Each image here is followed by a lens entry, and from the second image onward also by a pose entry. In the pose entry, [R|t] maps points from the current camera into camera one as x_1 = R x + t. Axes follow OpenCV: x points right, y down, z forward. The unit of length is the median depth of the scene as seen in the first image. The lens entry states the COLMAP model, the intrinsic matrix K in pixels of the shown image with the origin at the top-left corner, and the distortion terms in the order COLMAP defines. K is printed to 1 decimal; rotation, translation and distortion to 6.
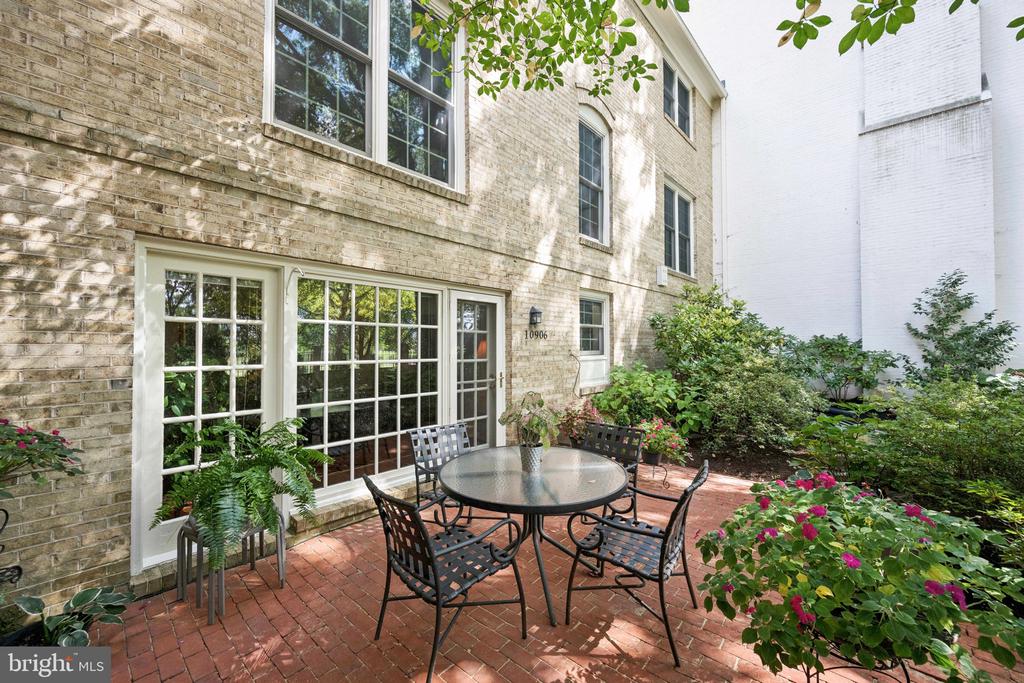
lens RADIAL K [[401.2, 0, 514.9], [0, 401.2, 340.4], [0, 0, 1]] dist [-0.000113, -0.000110]
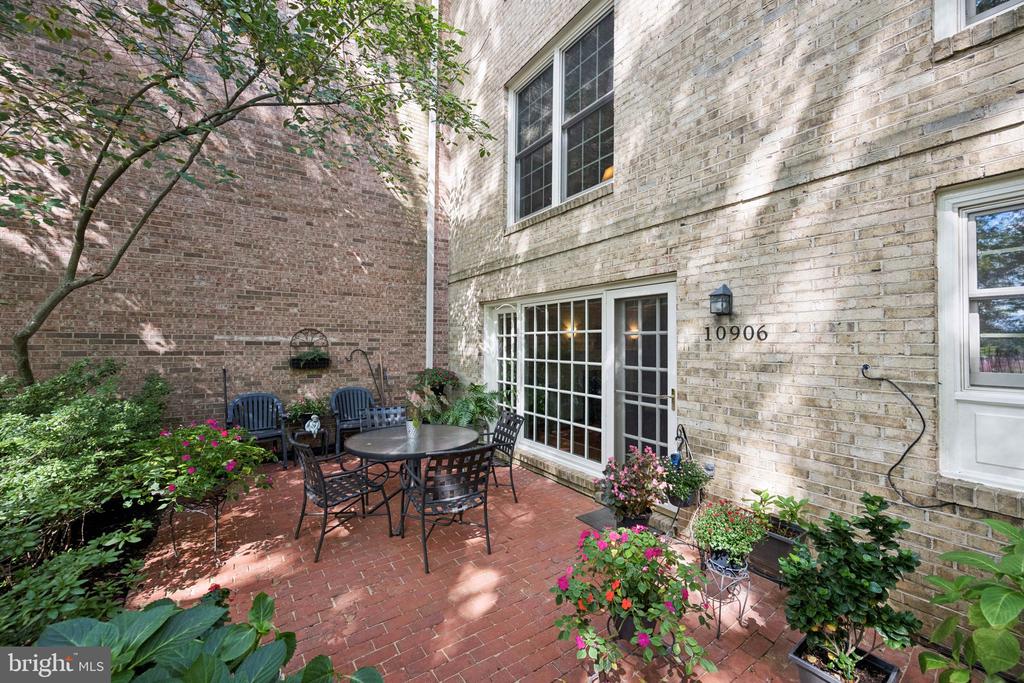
lens RADIAL K [[401.2, 0, 514.9], [0, 401.2, 340.4], [0, 0, 1]] dist [-0.000113, -0.000110]
pose [[-0.233192, -0.009138, -0.972388, 0.733576], [0.009681, 0.999884, -0.011718, -0.000248], [0.972382, -0.012146, -0.233077, 0.911968]]
